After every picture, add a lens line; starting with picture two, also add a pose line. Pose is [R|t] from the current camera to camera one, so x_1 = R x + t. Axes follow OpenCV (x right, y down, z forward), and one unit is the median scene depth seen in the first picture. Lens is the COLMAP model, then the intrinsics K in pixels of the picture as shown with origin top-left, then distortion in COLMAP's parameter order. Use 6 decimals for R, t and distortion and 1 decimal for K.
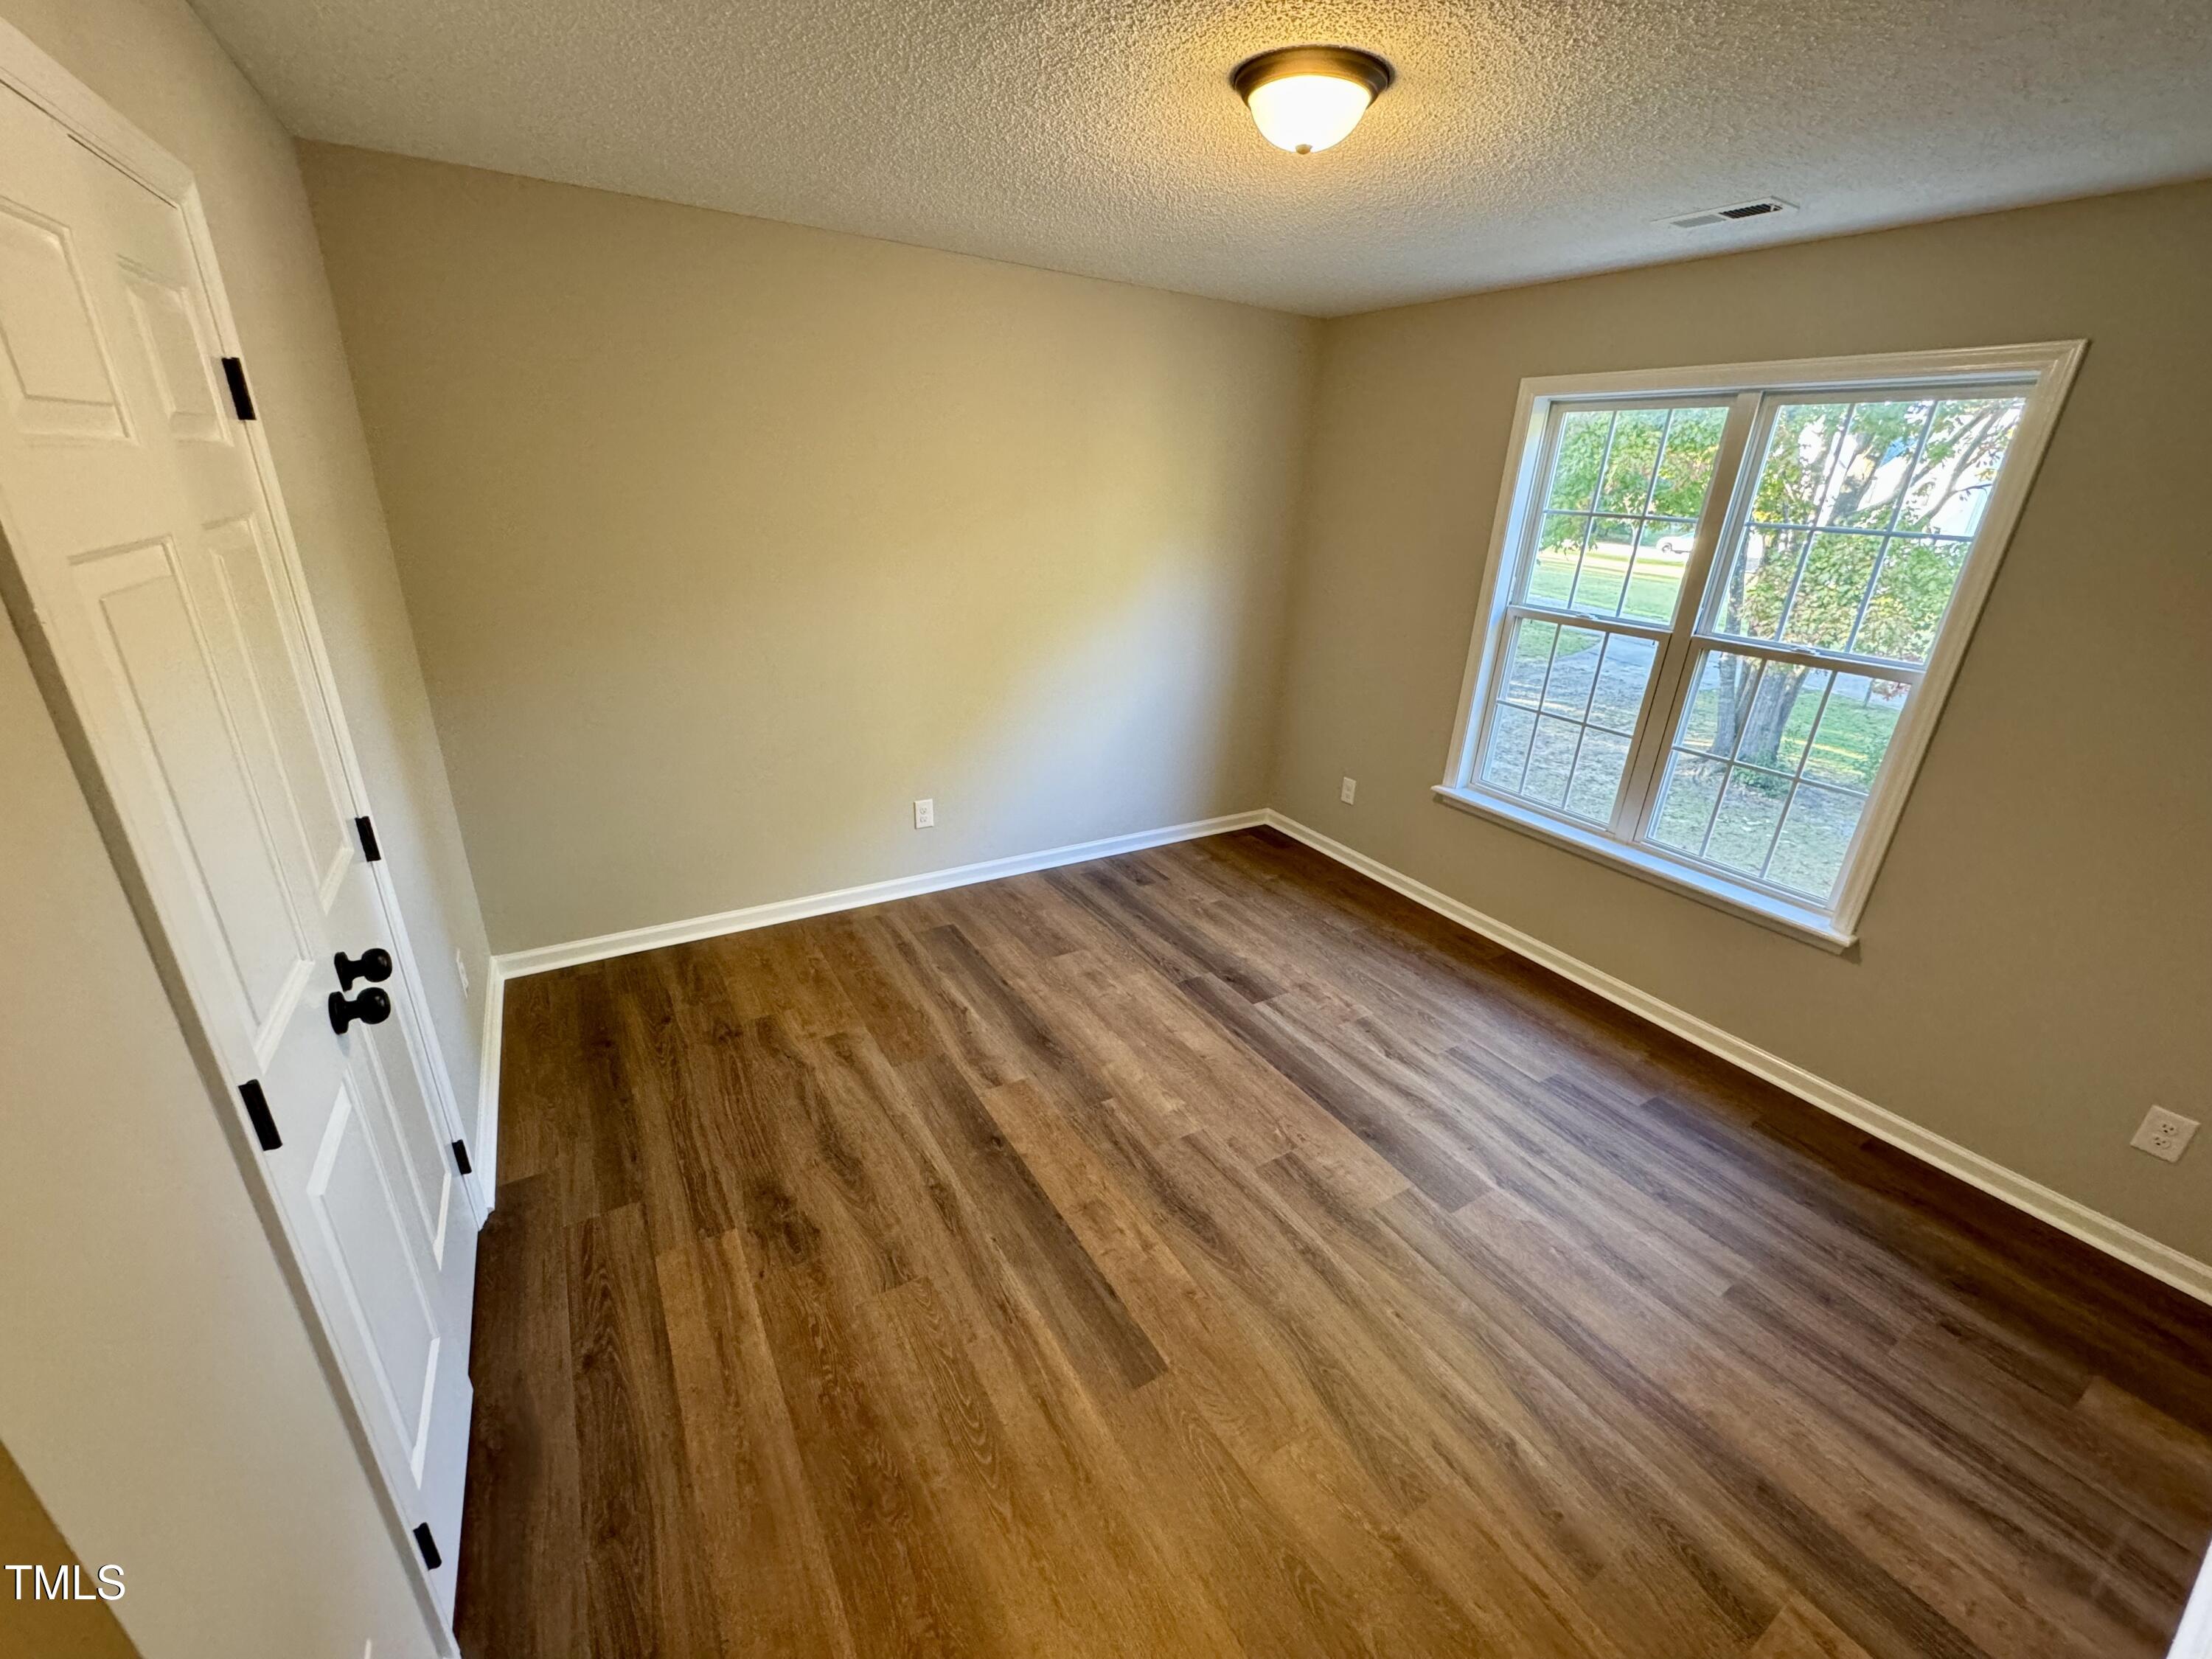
lens RADIAL K [[881.1, 0, 1112.4], [0, 881.1, 841.8], [0, 0, 1]] dist [-0.004340, 0.000566]
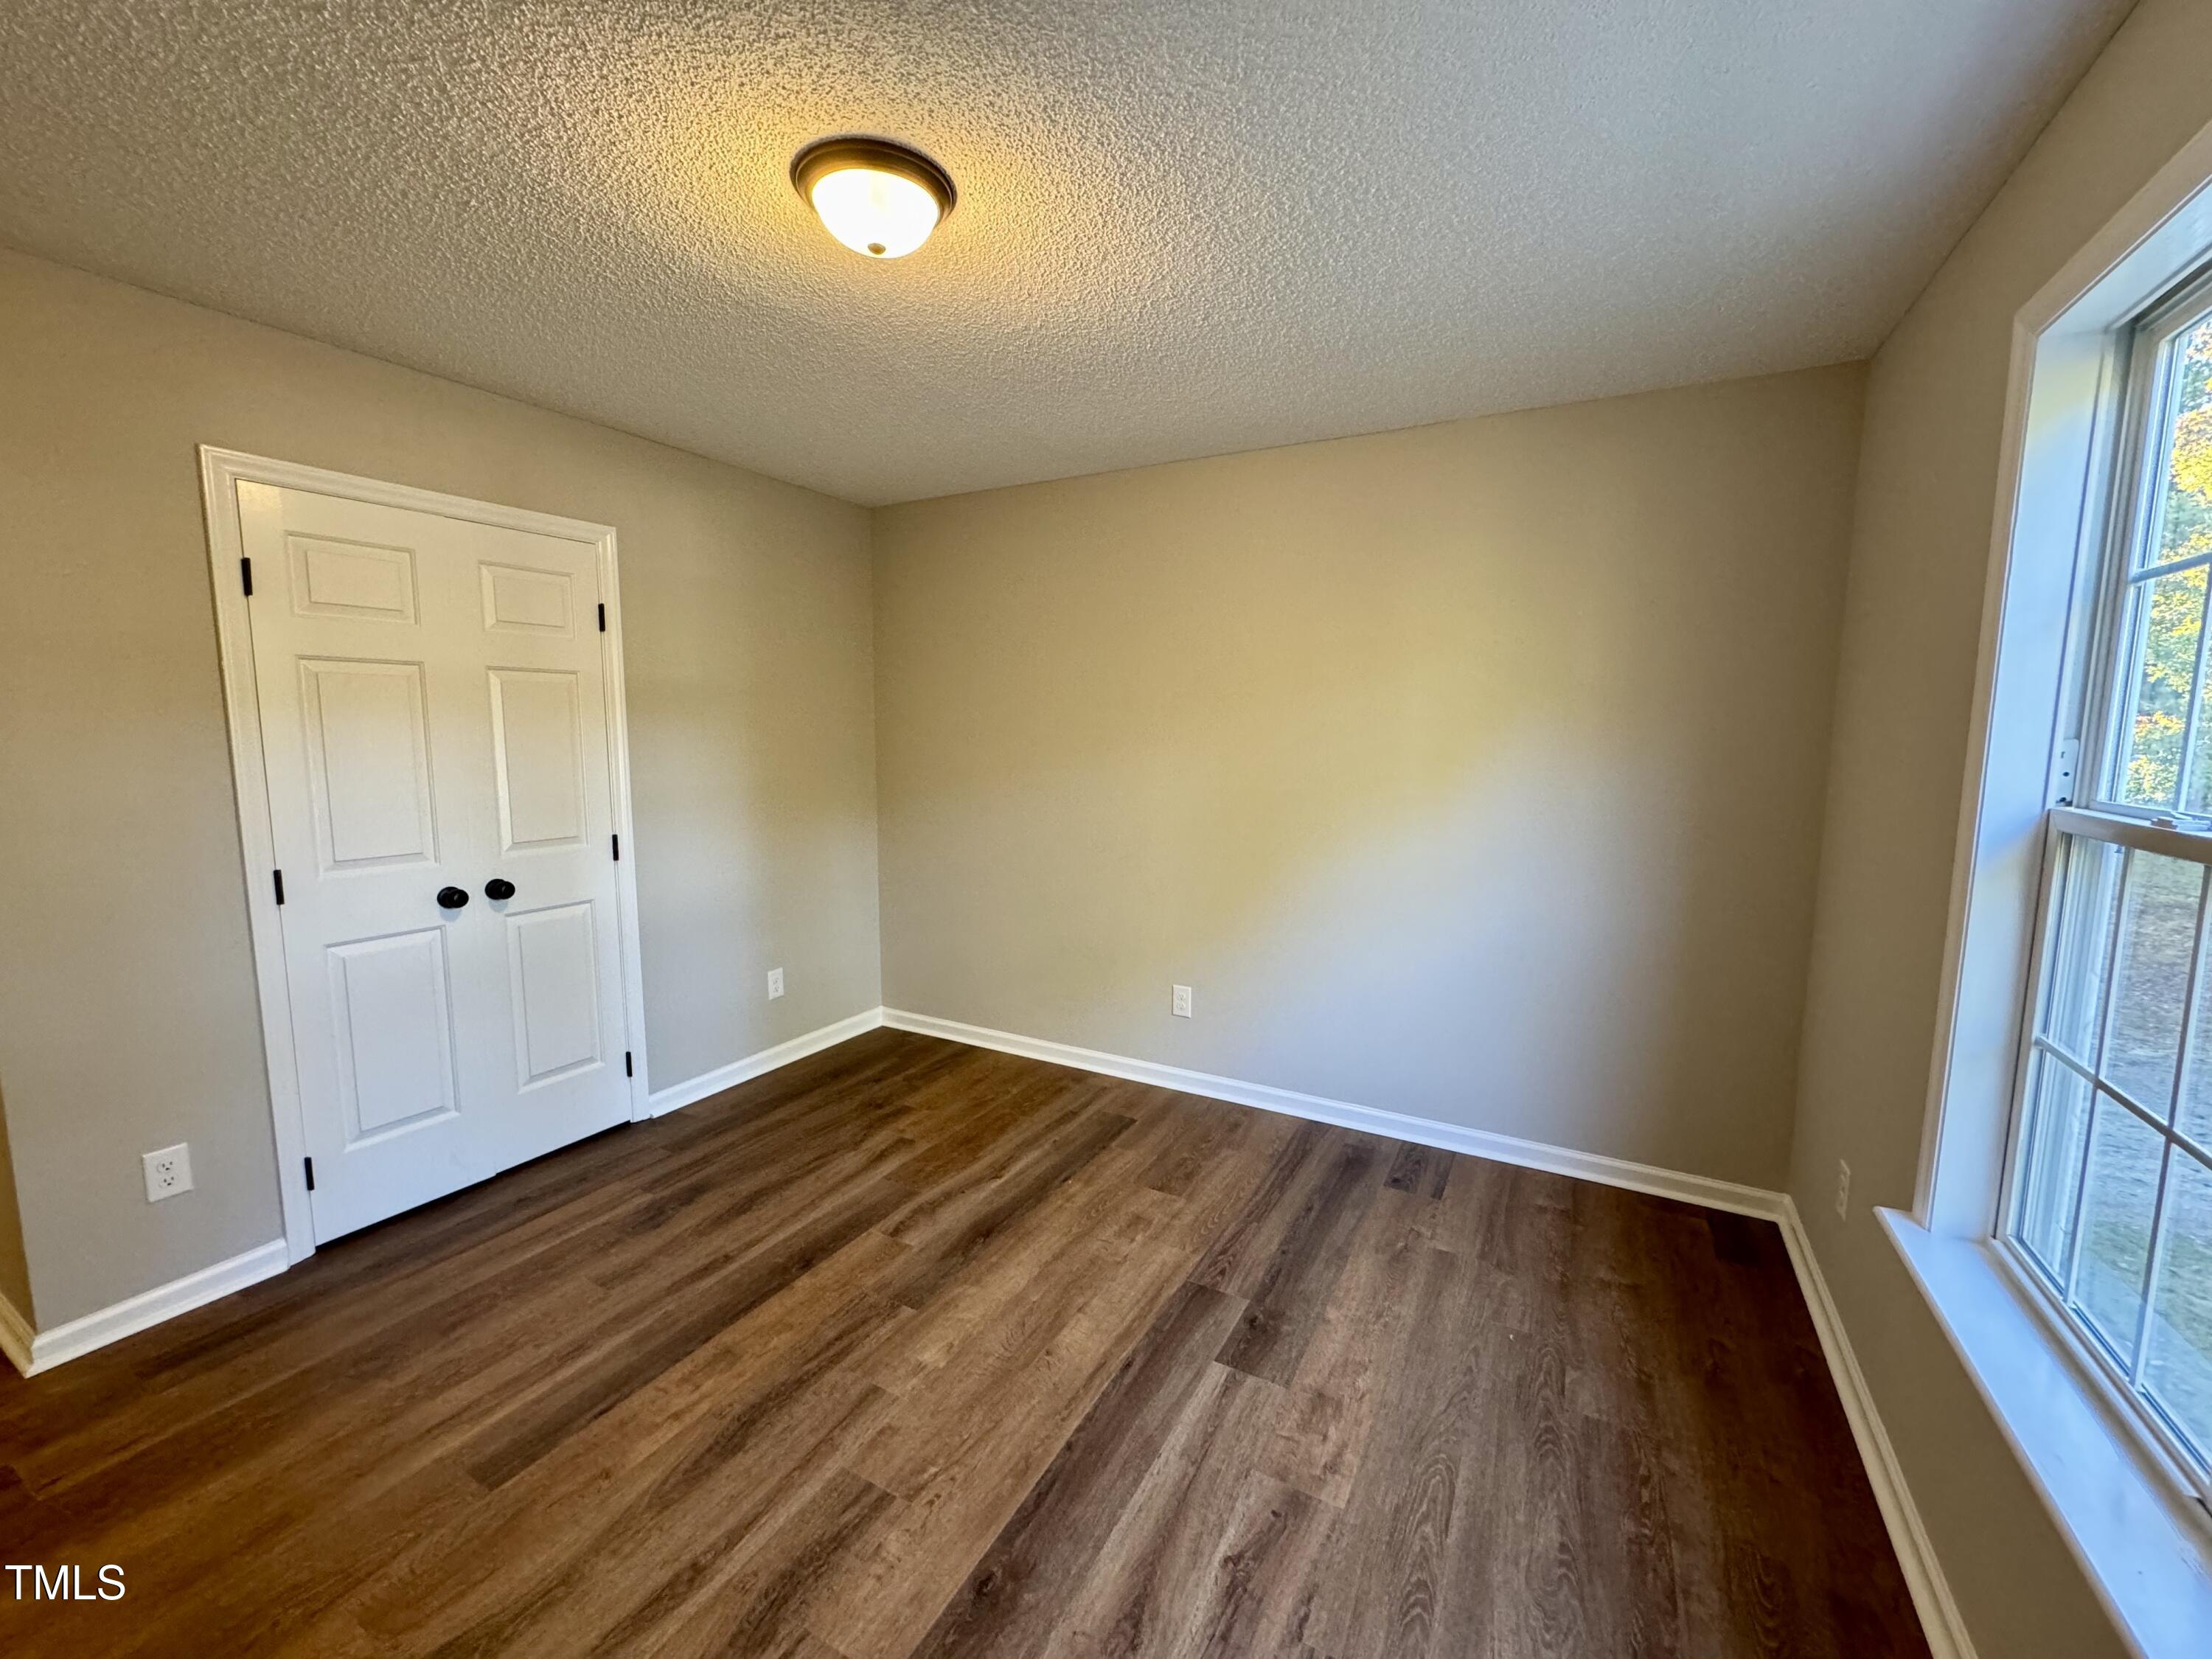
lens RADIAL K [[881.1, 0, 1113.3], [0, 881.1, 826.5], [0, 0, 1]] dist [-0.004340, 0.000566]
pose [[0.497717, 0.055323, -0.865573, 0.710178], [-0.319188, 0.939612, -0.123483, -0.087370], [0.806472, 0.337740, 0.485320, 0.530347]]
